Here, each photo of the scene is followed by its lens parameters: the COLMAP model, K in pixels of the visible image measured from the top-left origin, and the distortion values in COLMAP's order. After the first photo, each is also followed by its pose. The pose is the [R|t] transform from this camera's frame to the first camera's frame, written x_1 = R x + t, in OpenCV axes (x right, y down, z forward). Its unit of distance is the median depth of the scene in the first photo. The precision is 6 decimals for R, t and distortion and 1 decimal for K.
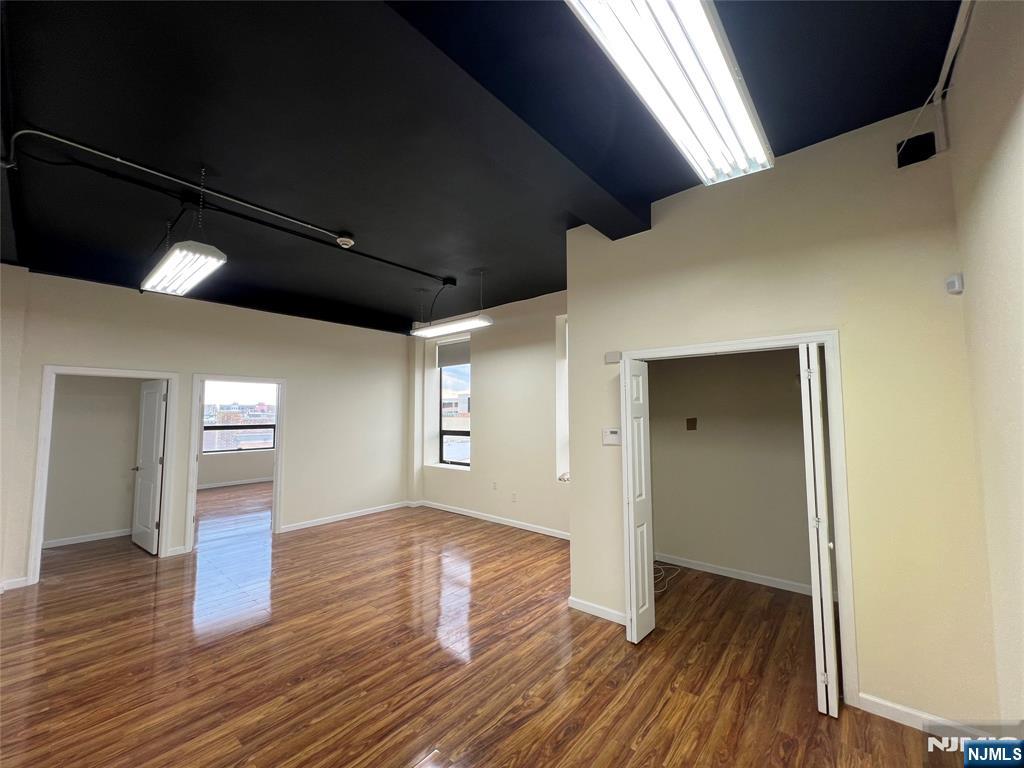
lens RADIAL K [[412.5, 0, 517.0], [0, 412.5, 391.3], [0, 0, 1]] dist [-0.002692, 0.000714]
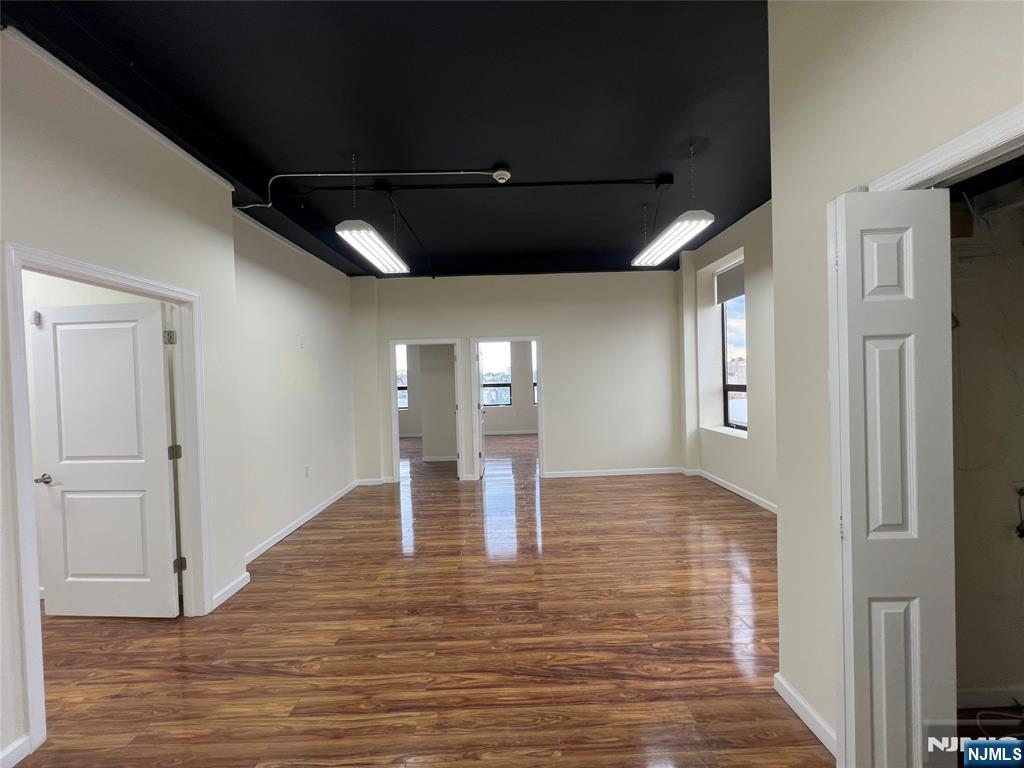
lens RADIAL K [[412.5, 0, 512.5], [0, 412.5, 388.9], [0, 0, 1]] dist [-0.002692, 0.000714]
pose [[0.646709, 0.003881, -0.762727, 0.231107], [0.067274, 0.995800, 0.062109, 0.041972], [0.759764, -0.091478, 0.643731, 0.294557]]
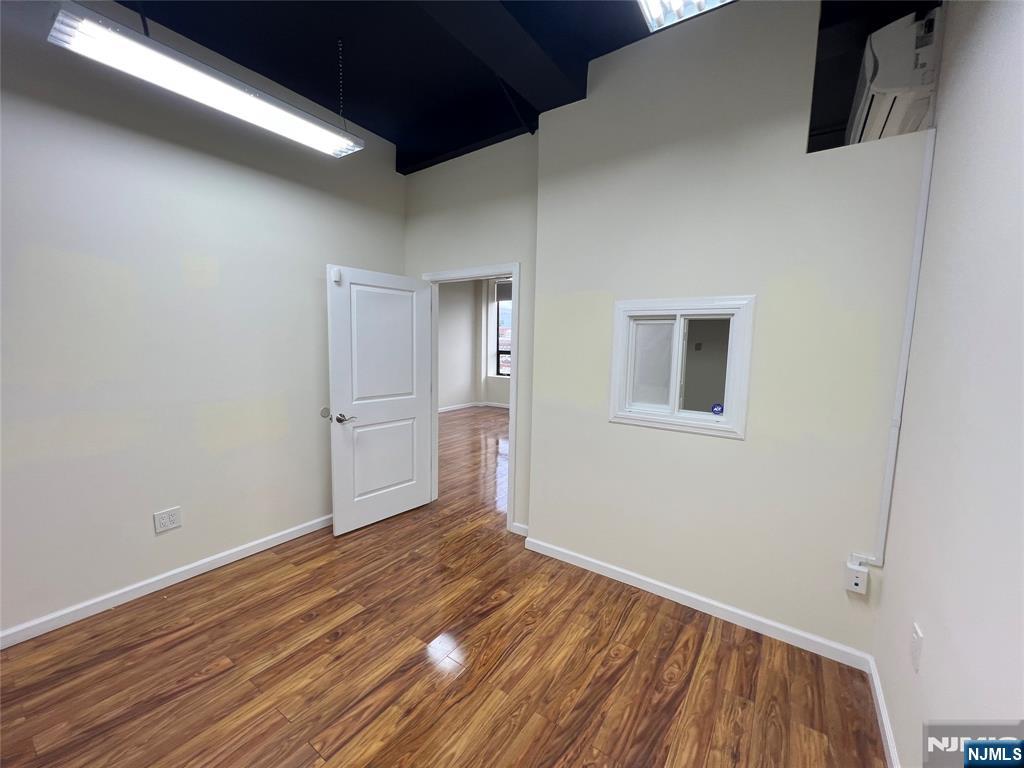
lens RADIAL K [[412.5, 0, 511.6], [0, 412.5, 387.3], [0, 0, 1]] dist [-0.002692, 0.000714]
pose [[0.996231, 0.004925, 0.086596, -0.390151], [-0.018701, 0.987101, 0.159004, 0.001179], [-0.084696, -0.160024, 0.983473, -0.480583]]
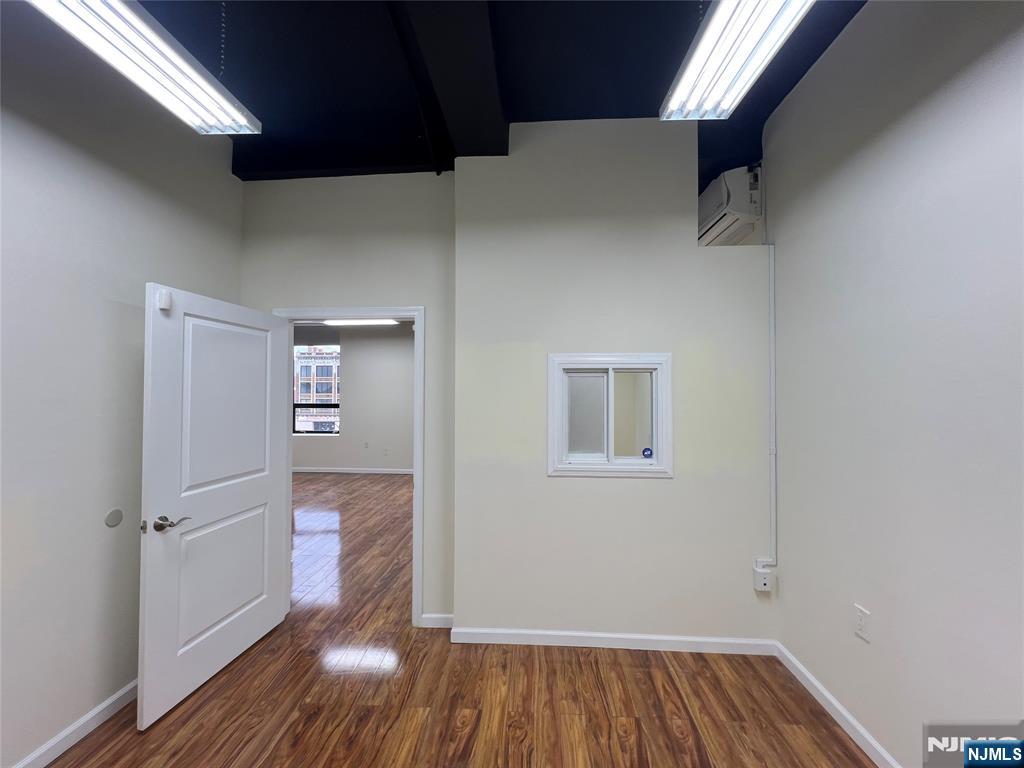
lens RADIAL K [[412.5, 0, 516.1], [0, 412.5, 386.2], [0, 0, 1]] dist [-0.002692, 0.000714]
pose [[0.801107, 0.004942, 0.598501, -0.561990], [-0.027203, 0.999233, 0.028160, 0.001570], [-0.597903, -0.038840, 0.800627, -0.356760]]
